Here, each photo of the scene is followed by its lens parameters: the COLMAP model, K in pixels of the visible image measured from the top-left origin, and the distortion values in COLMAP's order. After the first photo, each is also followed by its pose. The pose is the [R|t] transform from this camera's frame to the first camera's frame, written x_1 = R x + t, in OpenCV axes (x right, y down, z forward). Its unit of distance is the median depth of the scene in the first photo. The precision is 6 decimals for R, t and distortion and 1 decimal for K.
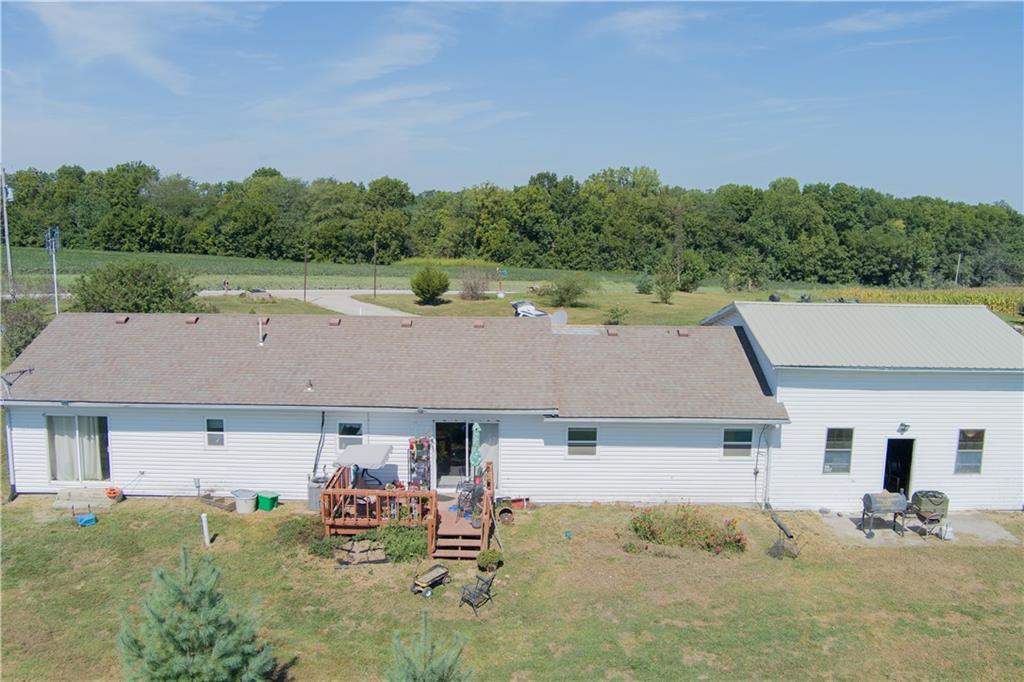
lens RADIAL K [[817.5, 0, 512.0], [0, 817.5, 341.0], [0, 0, 1]] dist [-0.070910, 0.008138]
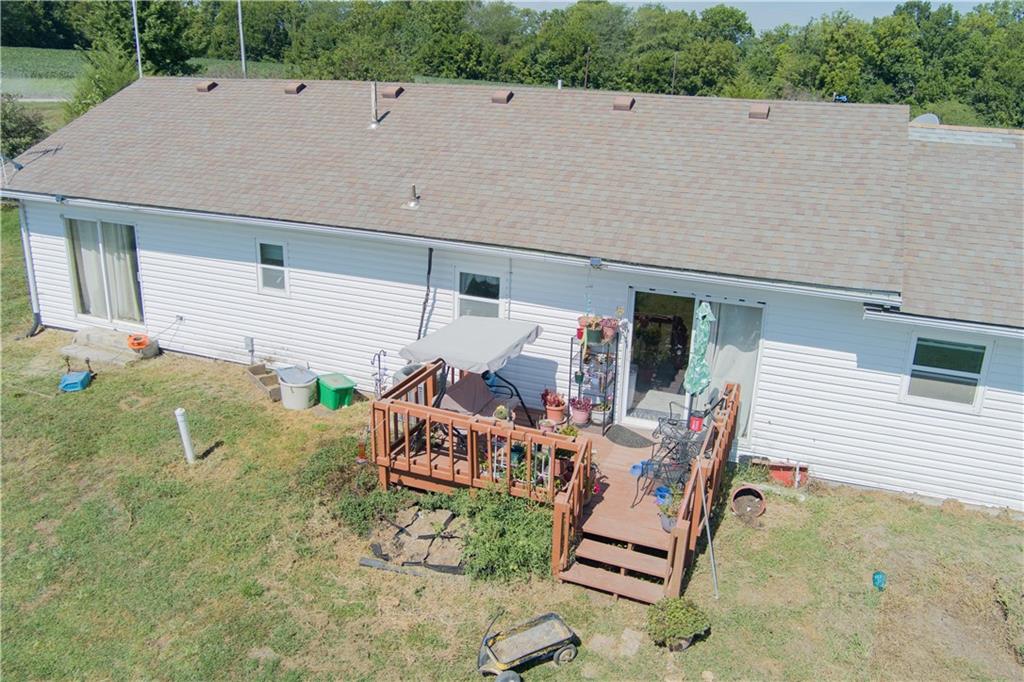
lens RADIAL K [[817.5, 0, 512.0], [0, 817.5, 341.0], [0, 0, 1]] dist [-0.070910, 0.008138]
pose [[0.921571, 0.137832, -0.362917, 0.023065], [-0.070680, 0.978797, 0.192253, 0.038031], [0.381720, -0.151524, 0.911773, 0.501876]]
